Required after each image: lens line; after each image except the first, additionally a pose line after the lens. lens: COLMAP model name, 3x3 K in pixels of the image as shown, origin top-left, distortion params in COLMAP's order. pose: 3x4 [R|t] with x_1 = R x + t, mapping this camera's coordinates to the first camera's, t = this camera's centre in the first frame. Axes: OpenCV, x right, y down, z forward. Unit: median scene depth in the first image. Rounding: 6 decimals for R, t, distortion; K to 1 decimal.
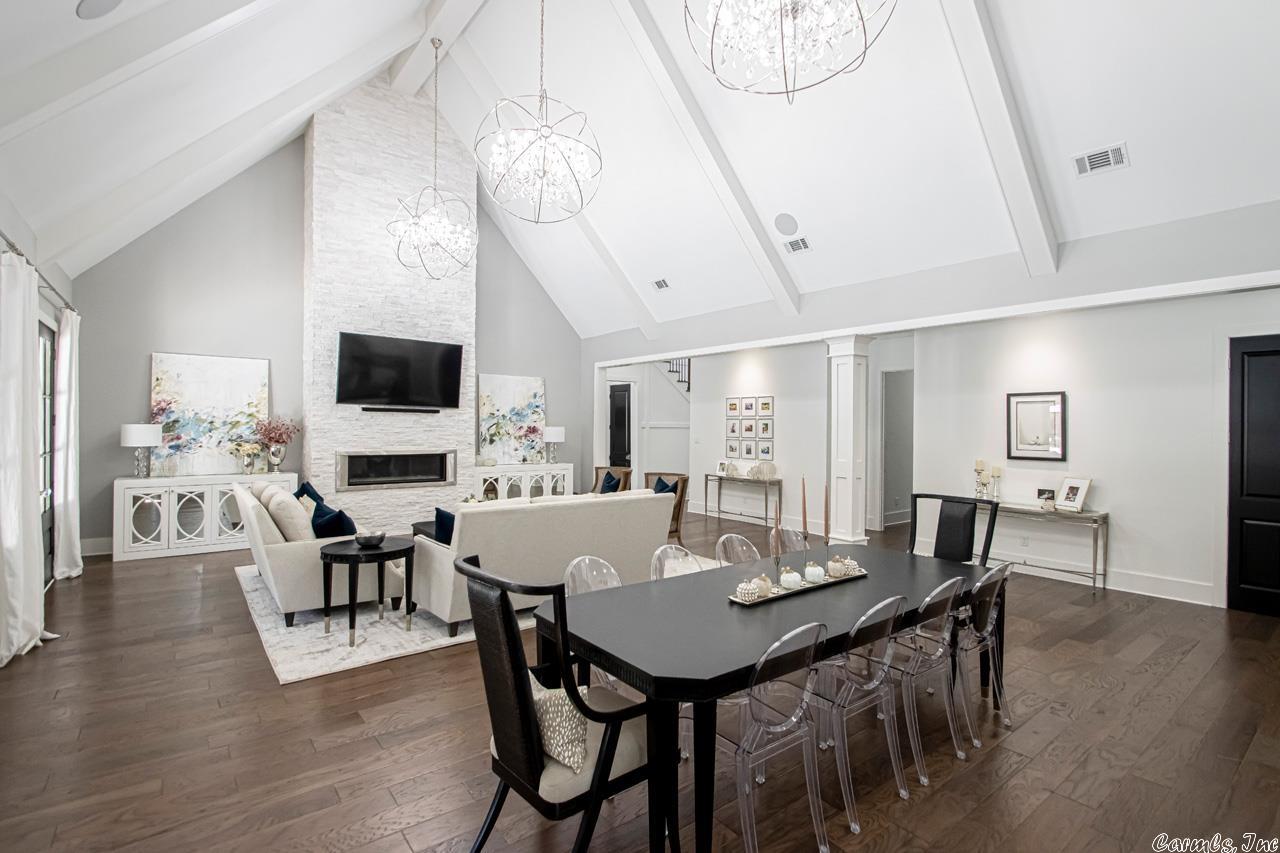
lens RADIAL K [[614.1, 0, 641.1], [0, 614.1, 444.1], [0, 0, 1]] dist [0.014483, -0.014196]
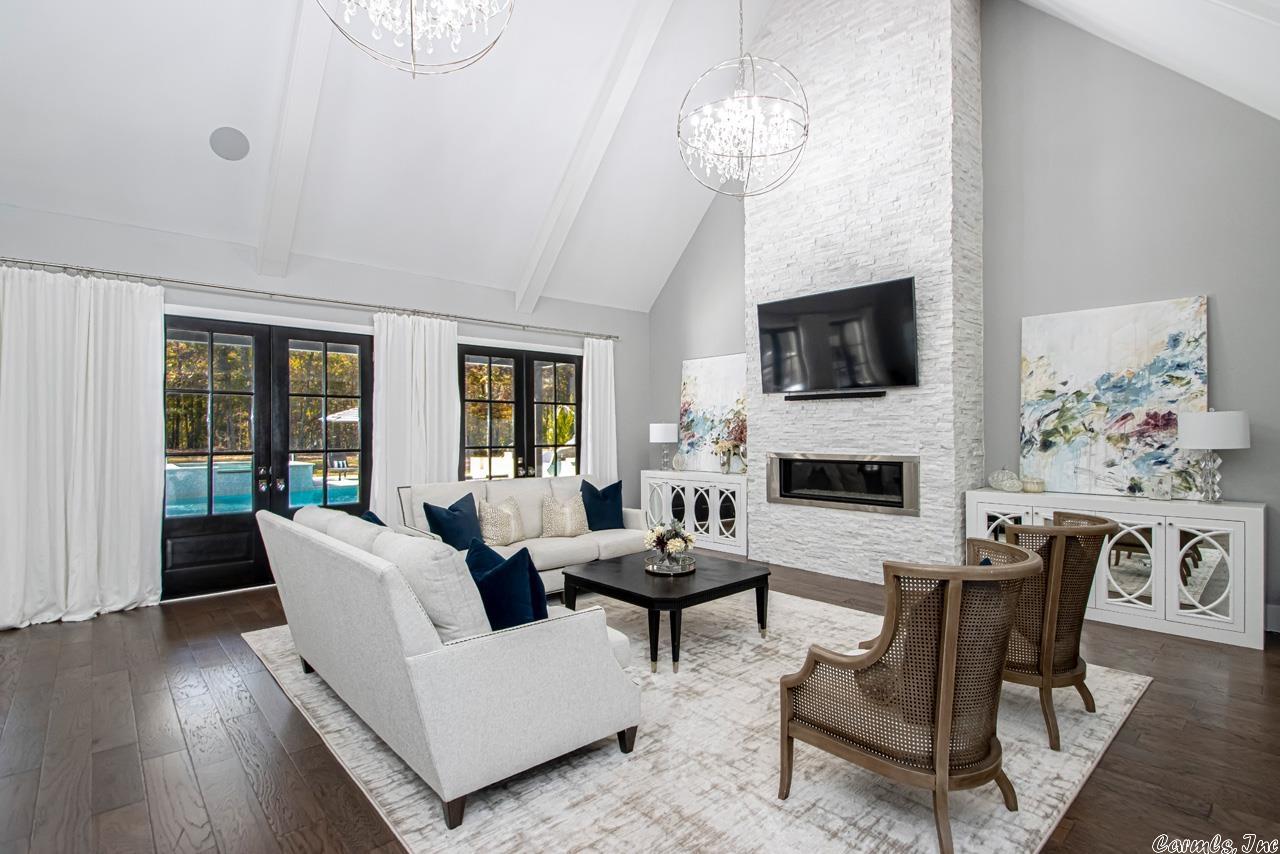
lens RADIAL K [[614.1, 0, 633.8], [0, 614.1, 438.1], [0, 0, 1]] dist [0.014483, -0.014196]
pose [[0.056748, -0.003280, -0.998383, 0.272399], [-0.028116, 0.999593, -0.004882, 0.001926], [0.997993, 0.028348, 0.056633, 0.694597]]
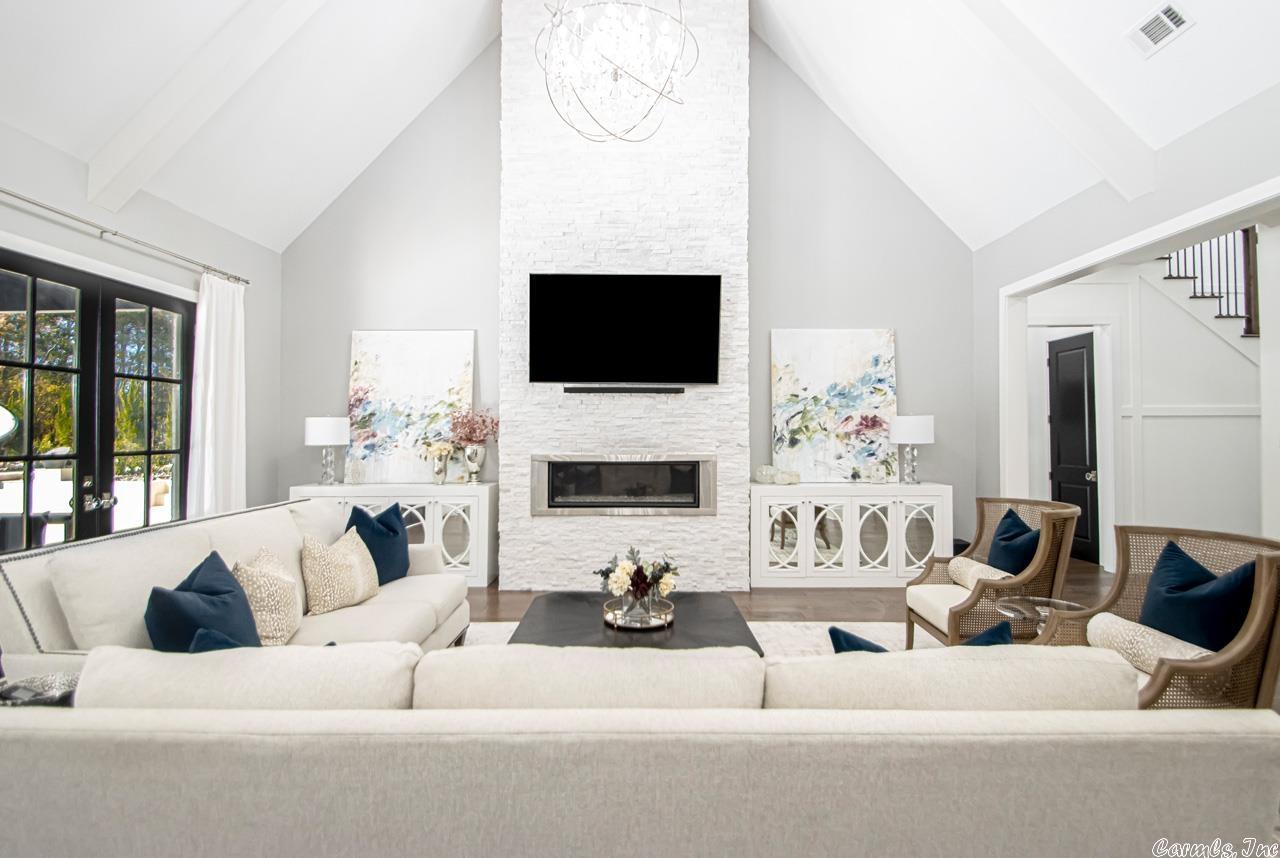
lens RADIAL K [[614.1, 0, 631.7], [0, 614.1, 422.3], [0, 0, 1]] dist [0.014483, -0.014196]
pose [[0.779293, -0.022734, -0.626247, 0.005049], [-0.009551, 0.998795, -0.048144, 0.007069], [0.626587, 0.043499, 0.778137, 0.491341]]
